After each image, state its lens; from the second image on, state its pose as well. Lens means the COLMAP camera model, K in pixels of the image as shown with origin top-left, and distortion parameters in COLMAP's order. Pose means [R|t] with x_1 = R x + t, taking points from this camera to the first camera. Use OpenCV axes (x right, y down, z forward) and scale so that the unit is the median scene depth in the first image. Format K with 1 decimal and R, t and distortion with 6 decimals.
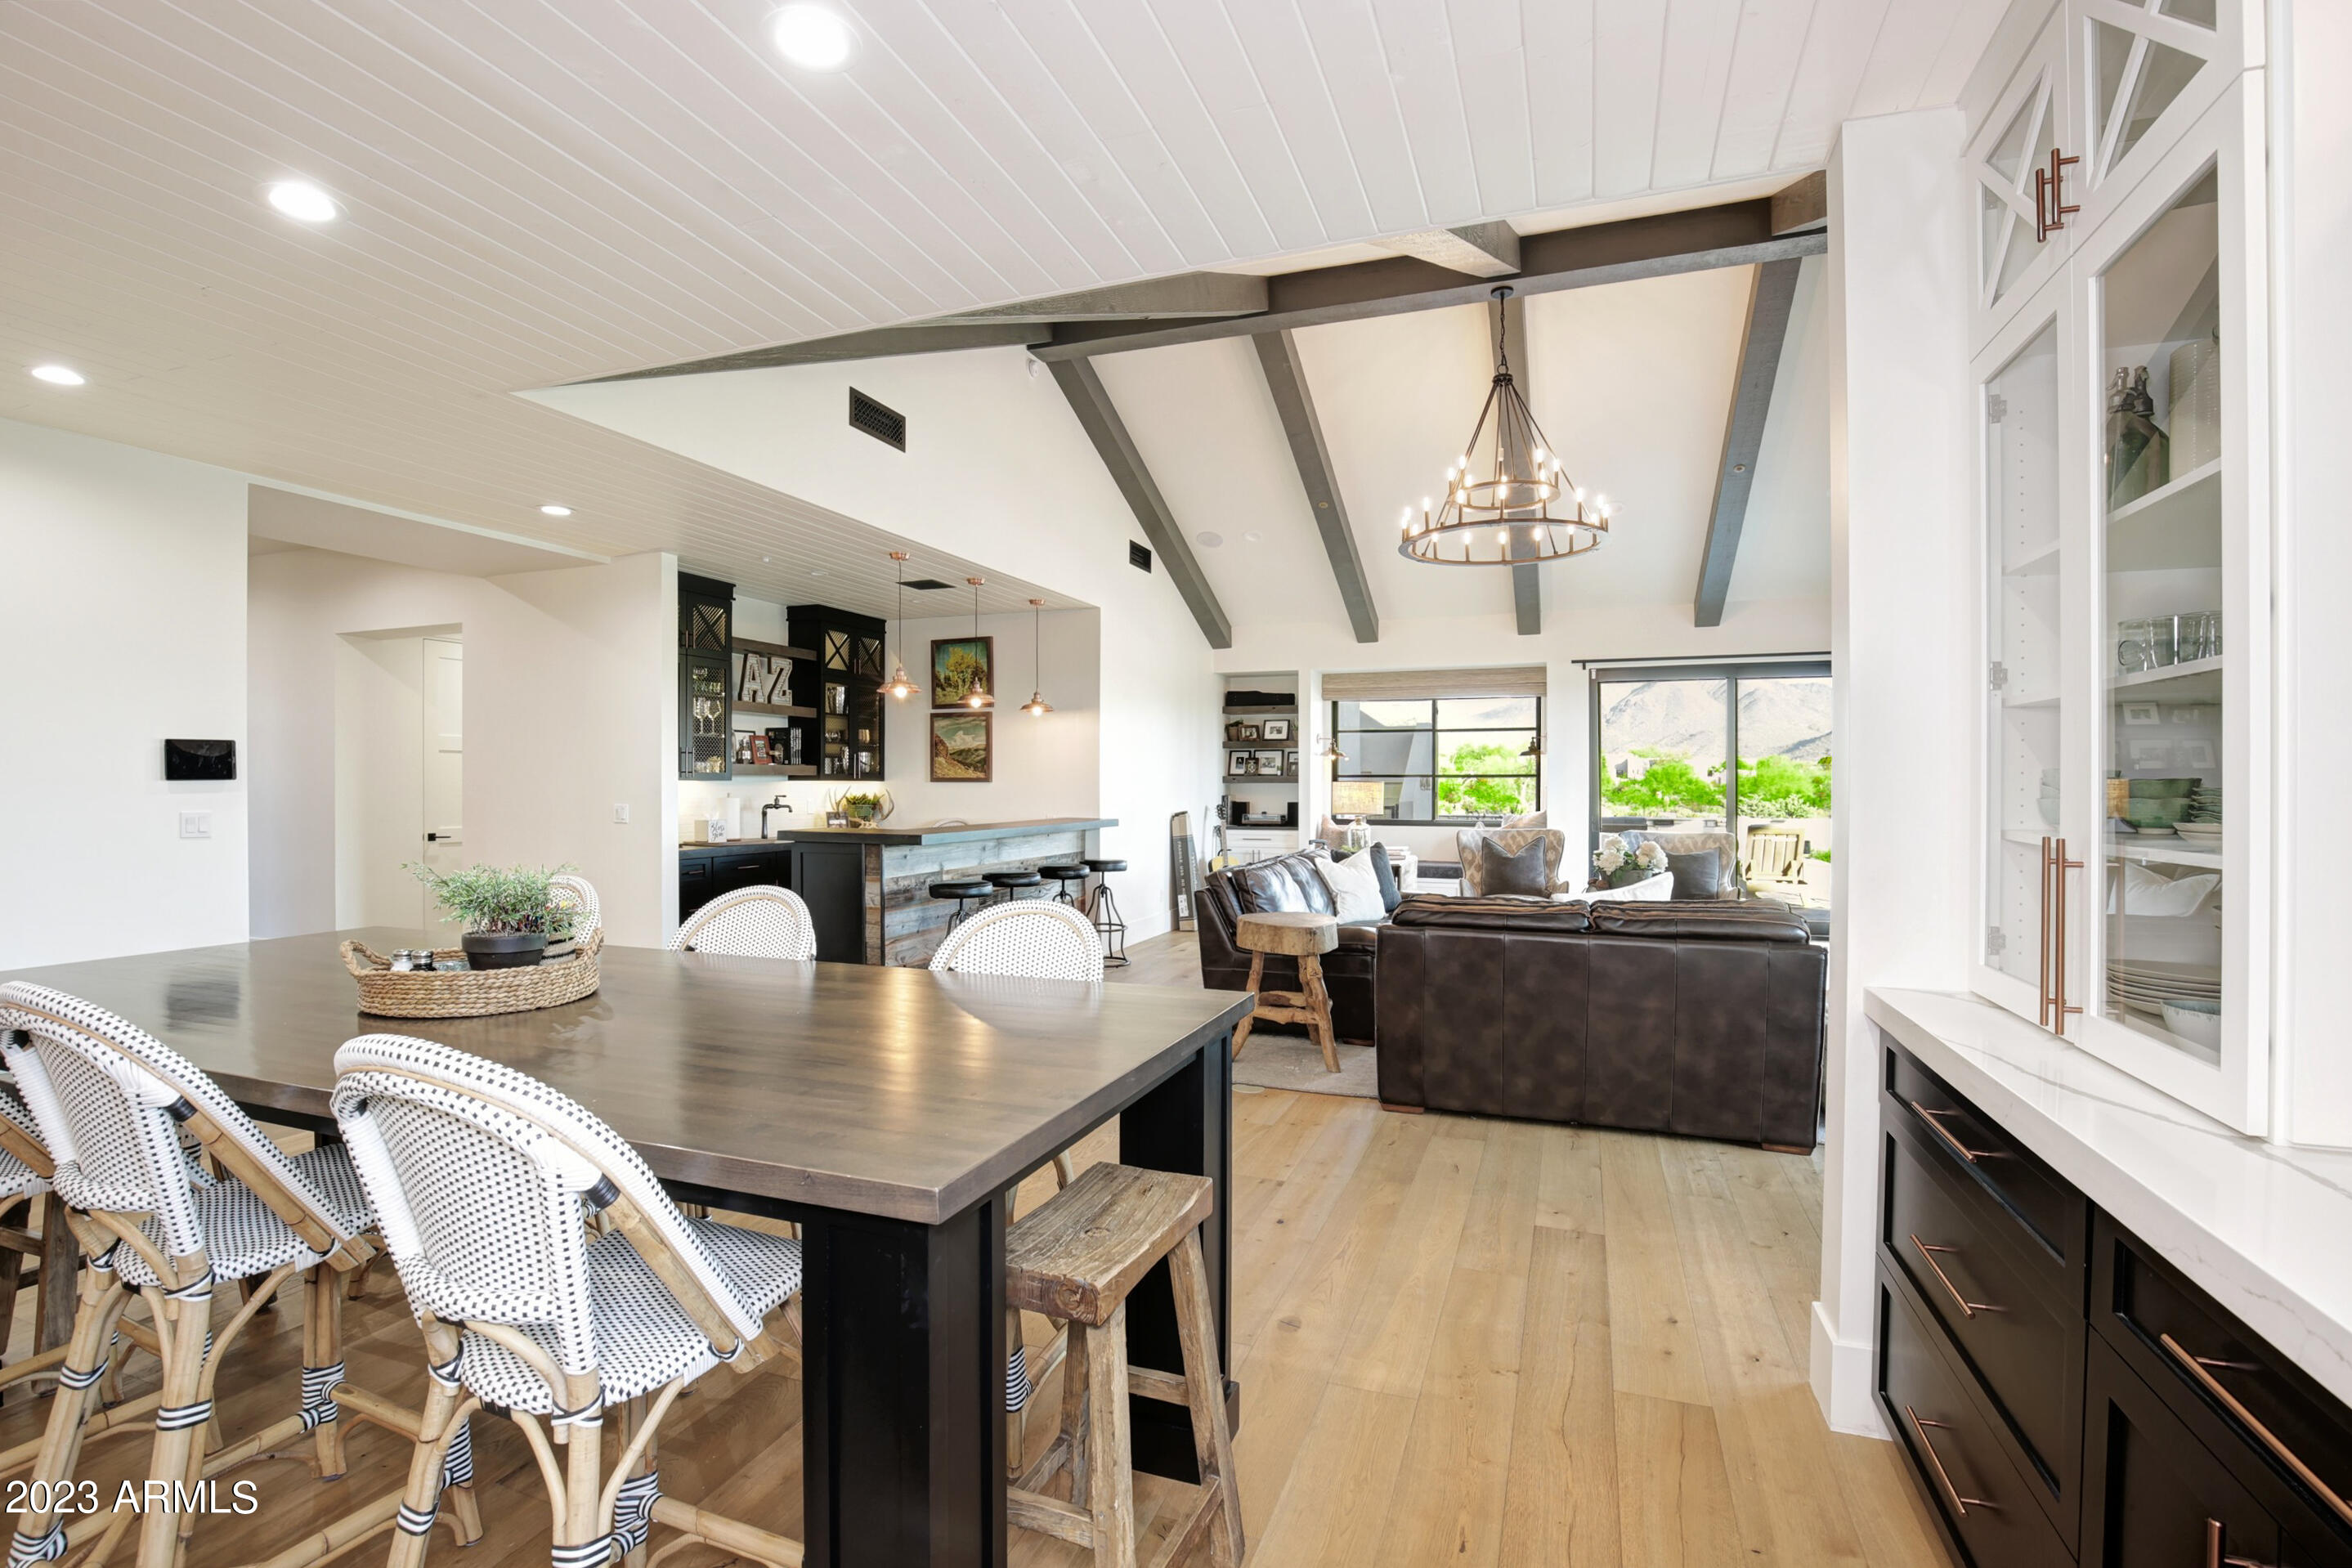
lens RADIAL K [[1070.8, 0, 1164.5], [0, 1070.8, 791.7], [0, 0, 1]] dist [-0.026227, 0.000208]
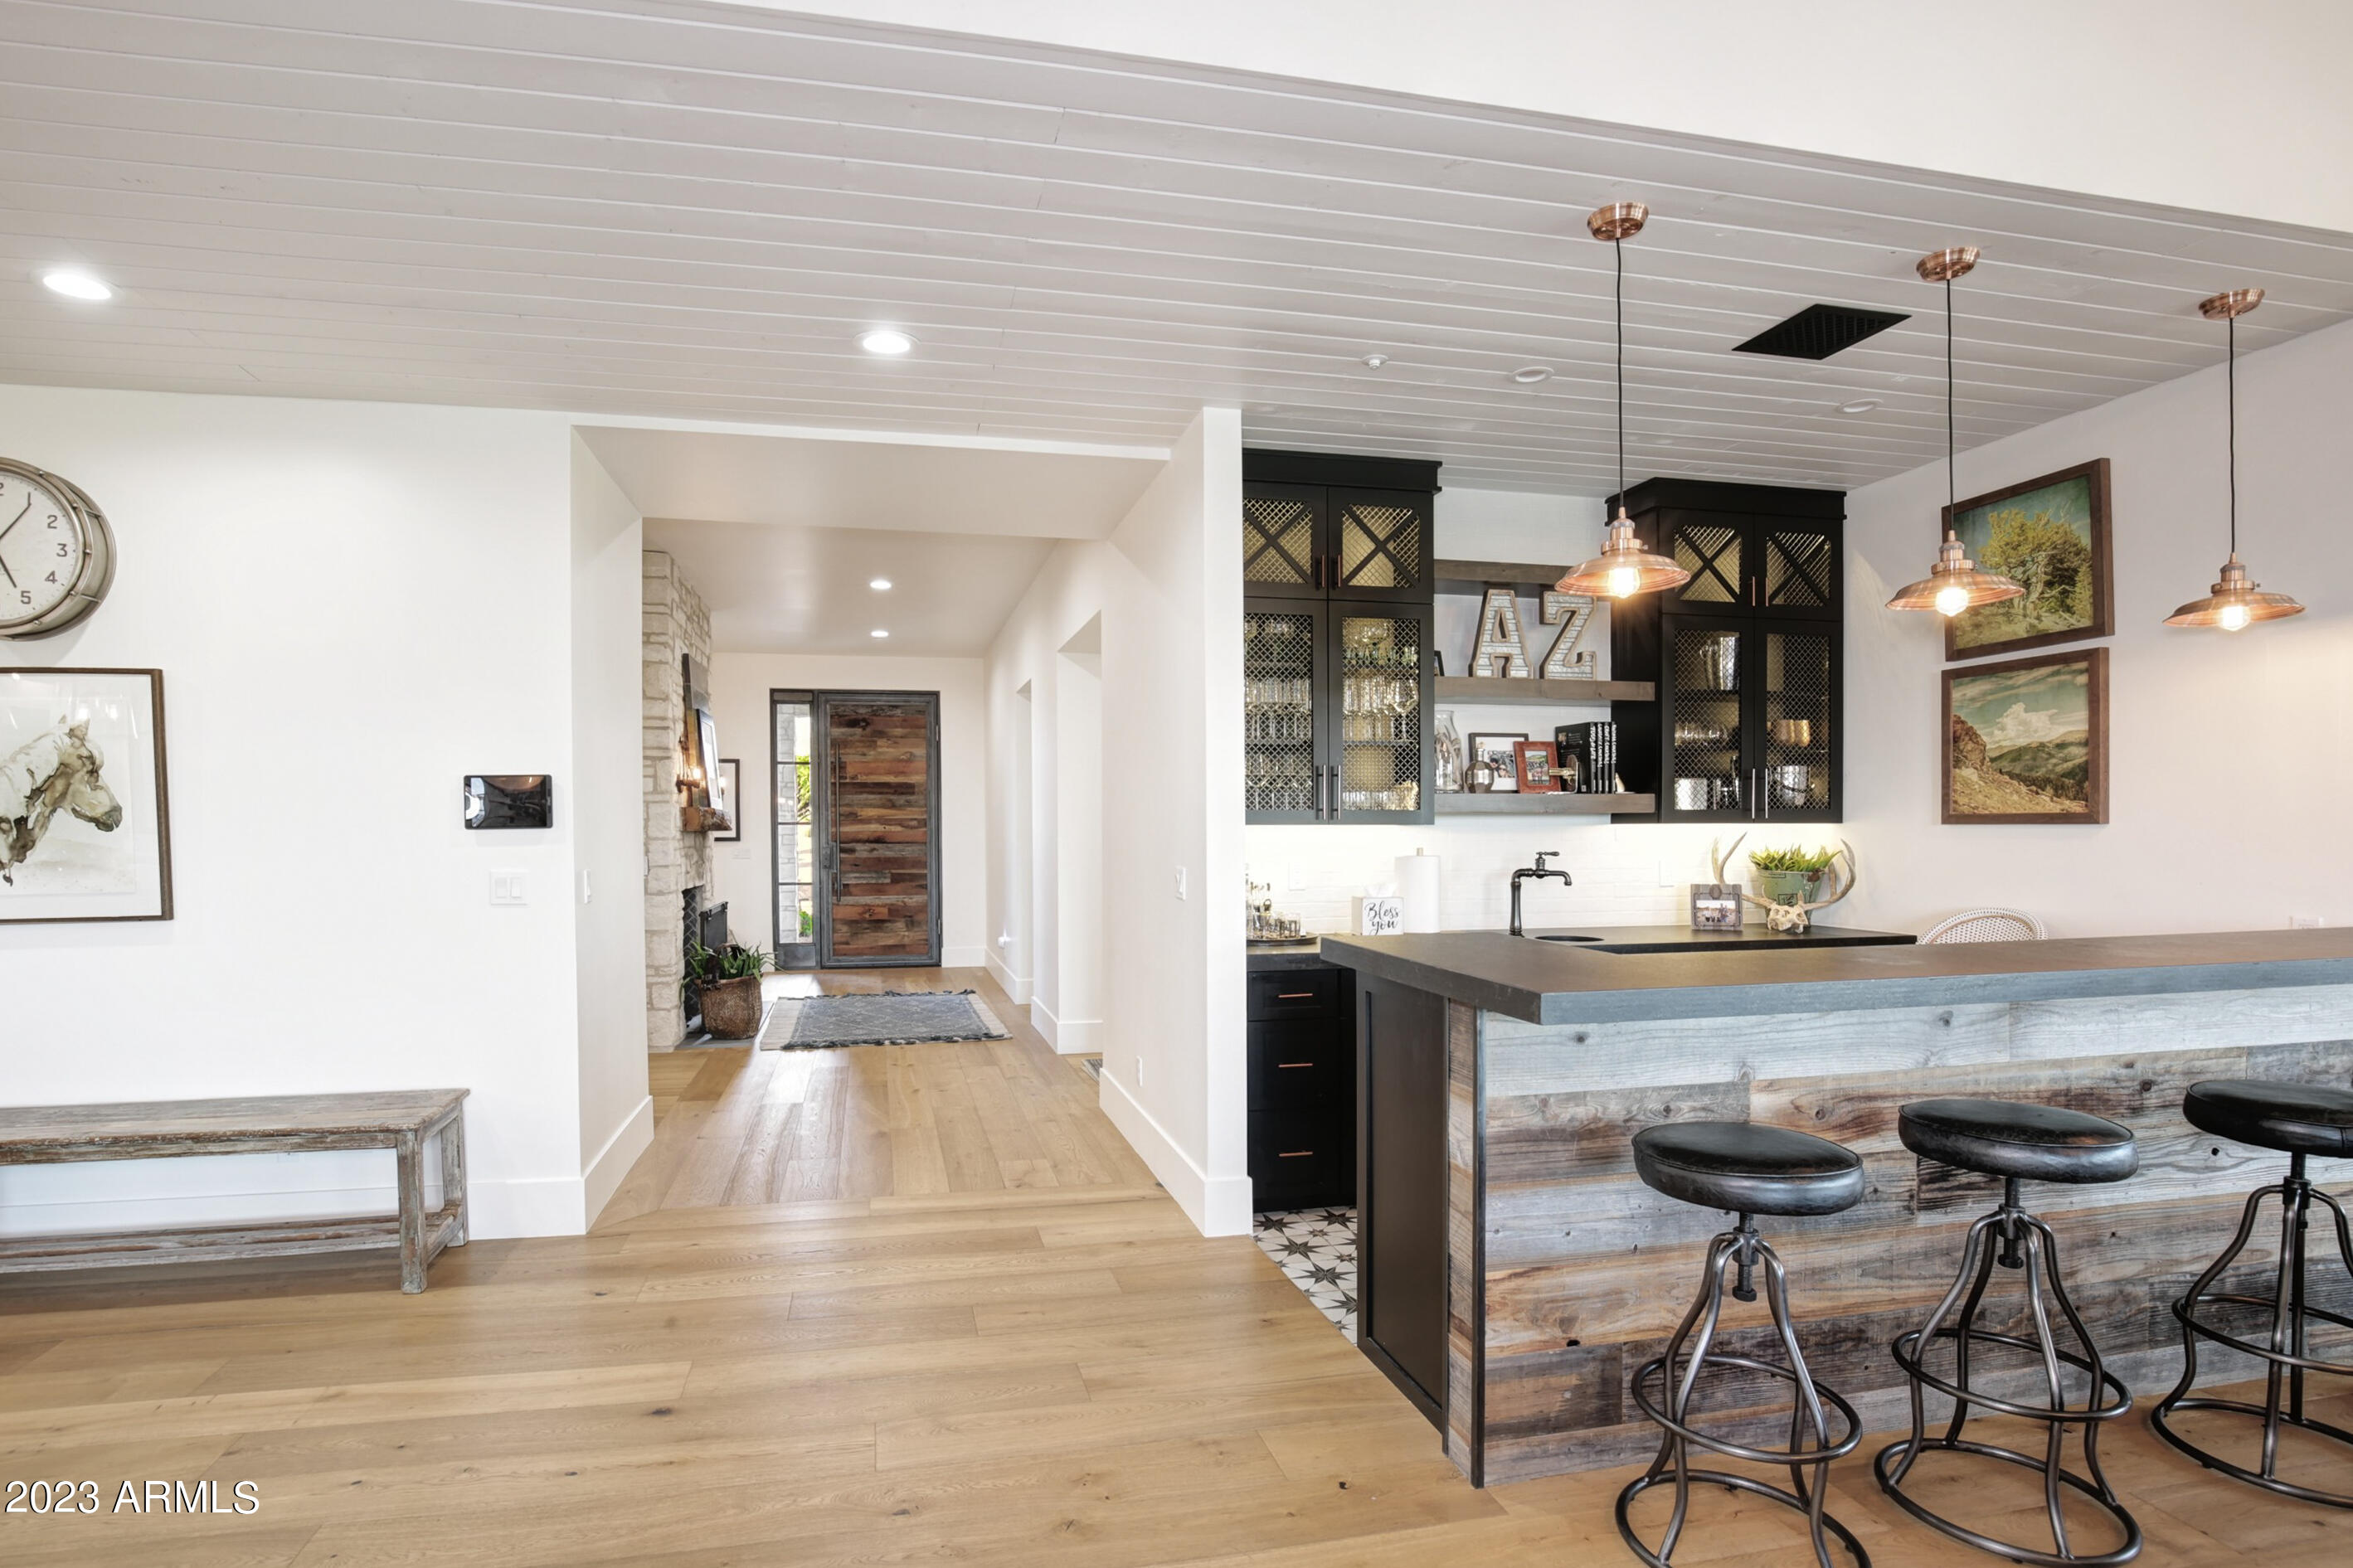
lens RADIAL K [[1121.9, 0, 1122.4], [0, 1121.9, 845.5], [0, 0, 1]] dist [-0.024112, 0.000221]
pose [[0.528277, 0.008741, -0.849027, -0.006811], [-0.001432, 0.999955, 0.009404, -0.004376], [0.849071, -0.003752, 0.528266, 0.497010]]
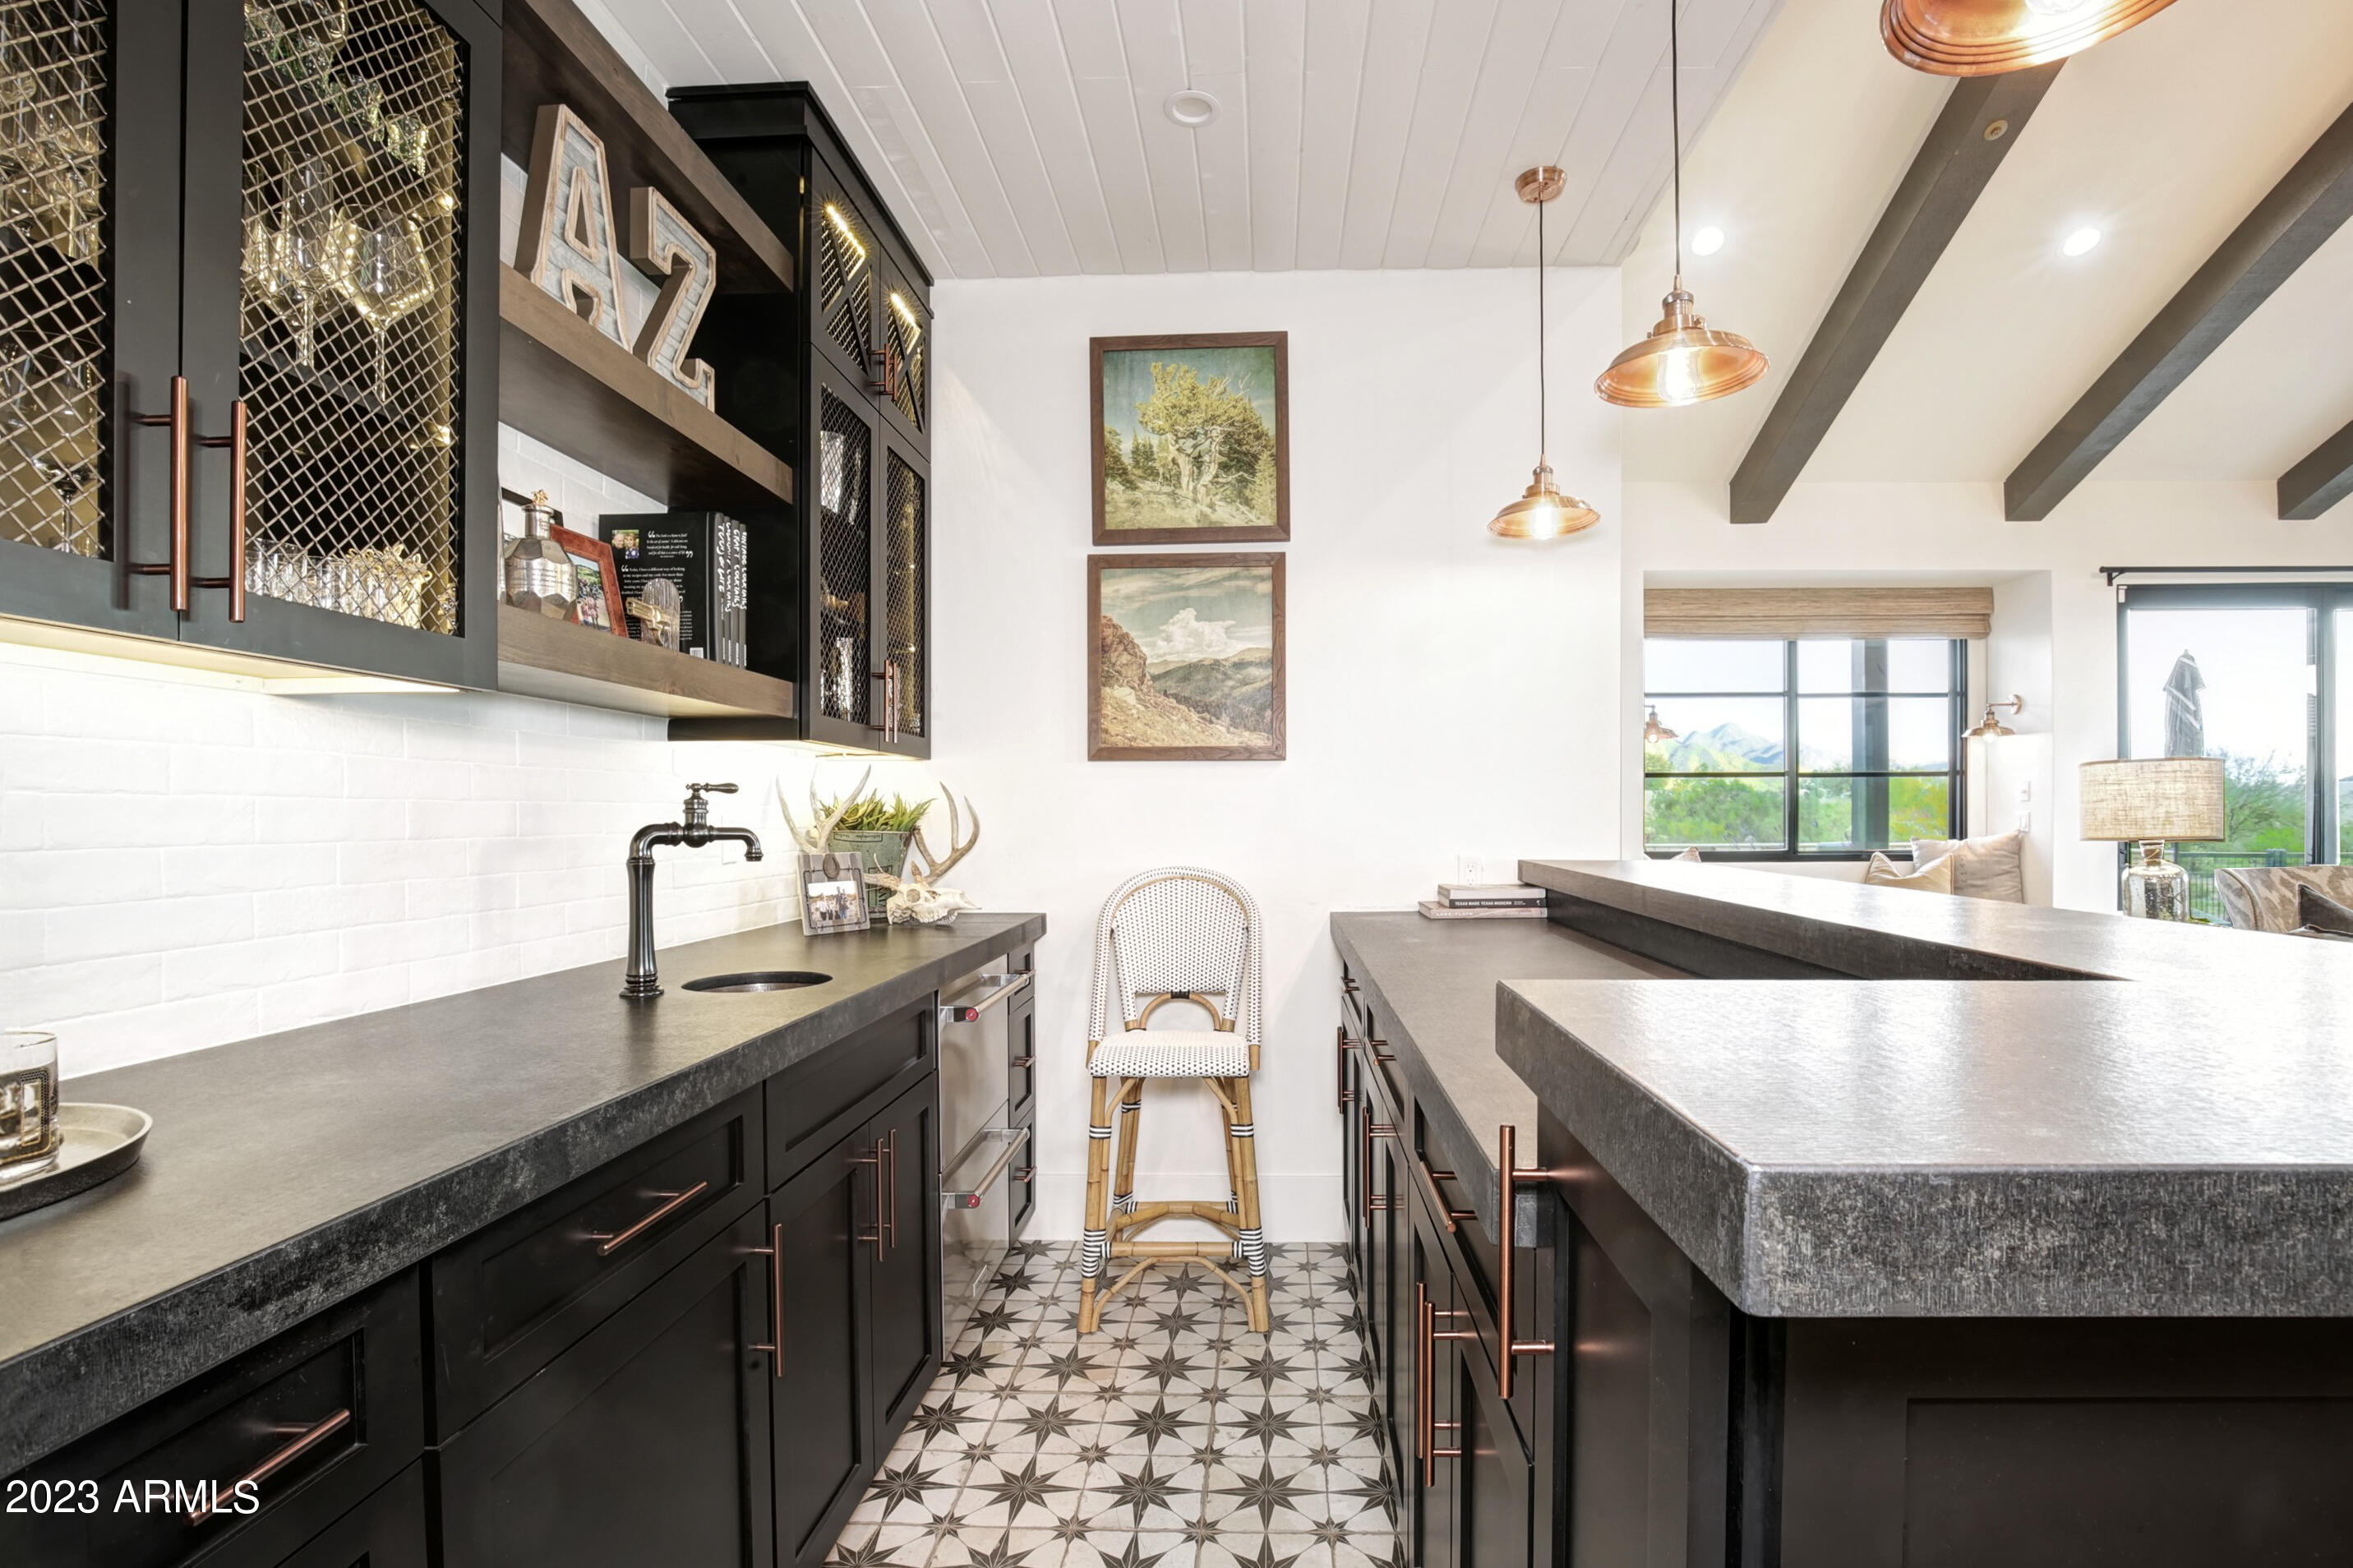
lens RADIAL K [[1143.0, 0, 1220.7], [0, 1143.0, 830.9], [0, 0, 1]] dist [-0.041406, -0.000407]
pose [[0.959016, -0.011071, 0.283137, -0.301271], [0.008907, 0.999920, 0.008932, 0.010912], [-0.283213, -0.006044, 0.959038, 0.691531]]
